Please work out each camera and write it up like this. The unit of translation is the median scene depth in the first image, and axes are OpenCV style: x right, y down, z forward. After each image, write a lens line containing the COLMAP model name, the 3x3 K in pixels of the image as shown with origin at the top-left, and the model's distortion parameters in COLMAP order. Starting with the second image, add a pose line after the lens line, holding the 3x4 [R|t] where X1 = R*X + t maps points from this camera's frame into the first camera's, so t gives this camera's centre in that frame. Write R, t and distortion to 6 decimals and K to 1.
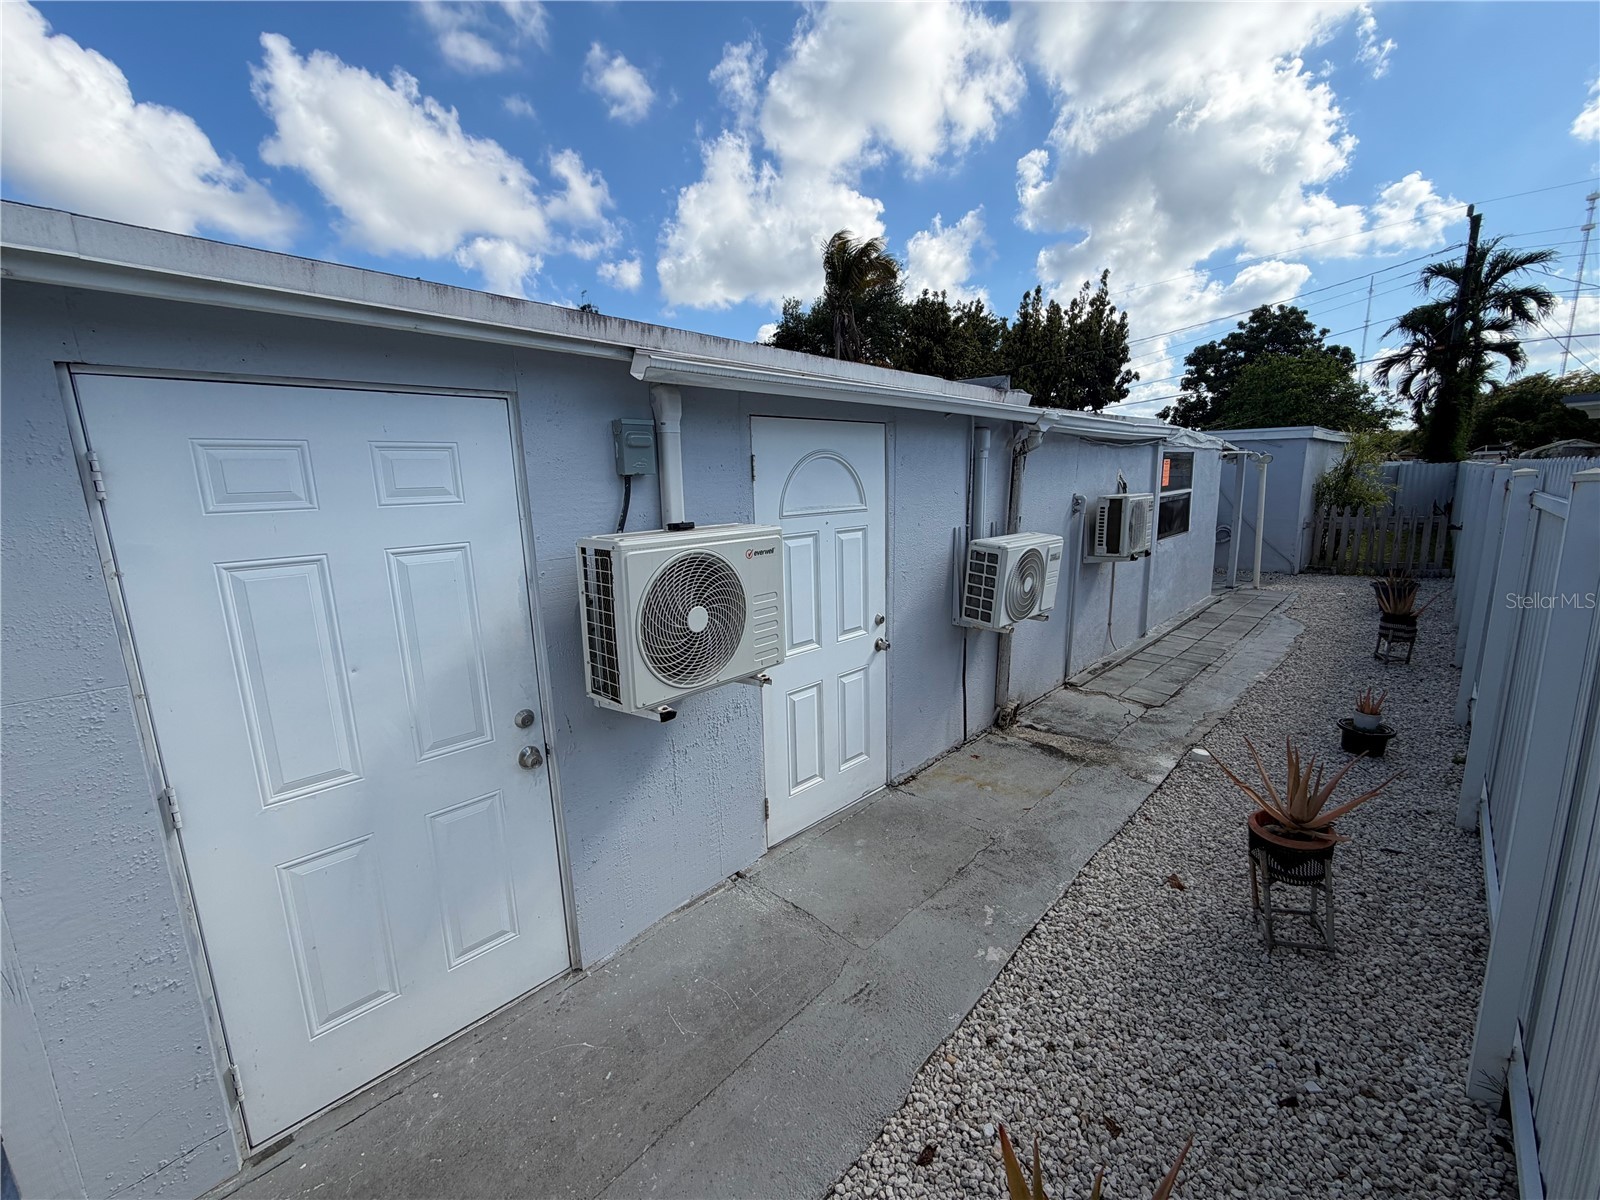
lens RADIAL K [[639.6, 0, 797.7], [0, 639.6, 595.0], [0, 0, 1]] dist [0.001260, -0.001450]
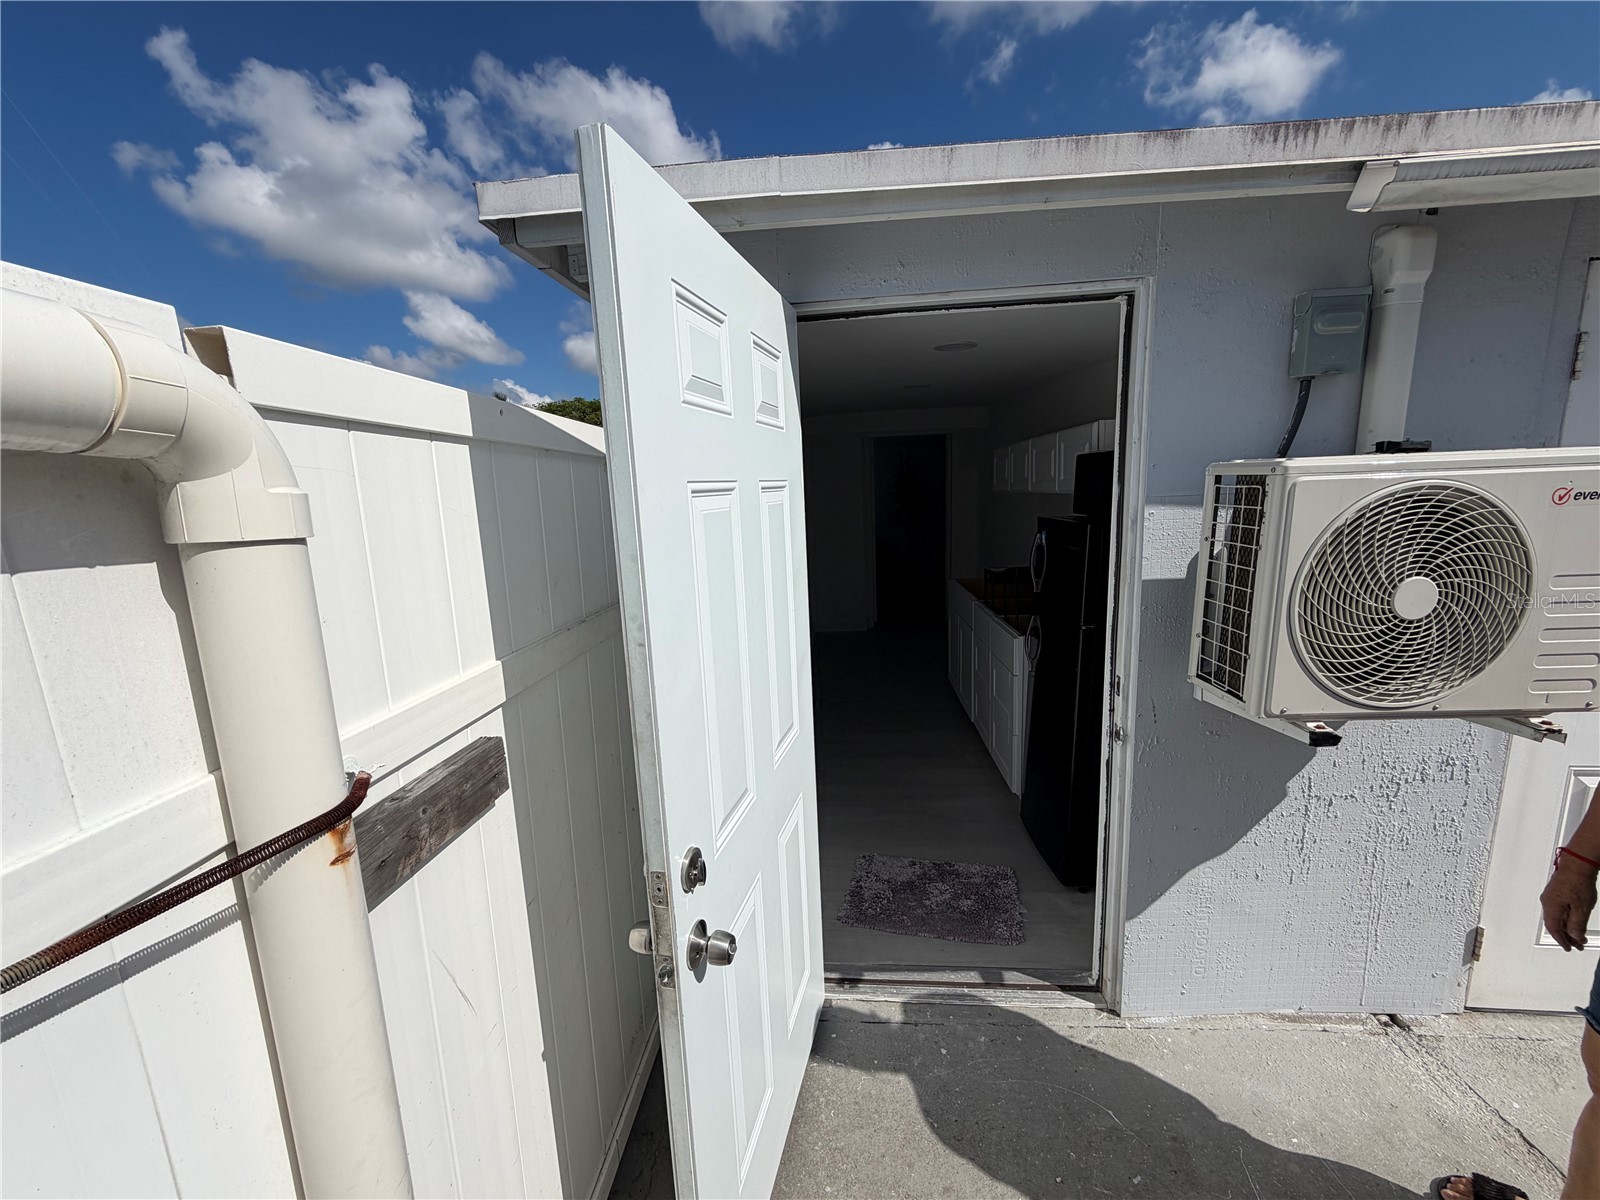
lens RADIAL K [[639.6, 0, 791.3], [0, 639.6, 602.4], [0, 0, 1]] dist [0.001260, -0.001450]
pose [[0.644144, 0.142457, -0.751521, -0.081997], [-0.114787, 0.989381, 0.089159, 0.055762], [0.756242, 0.028833, 0.653656, 0.167236]]
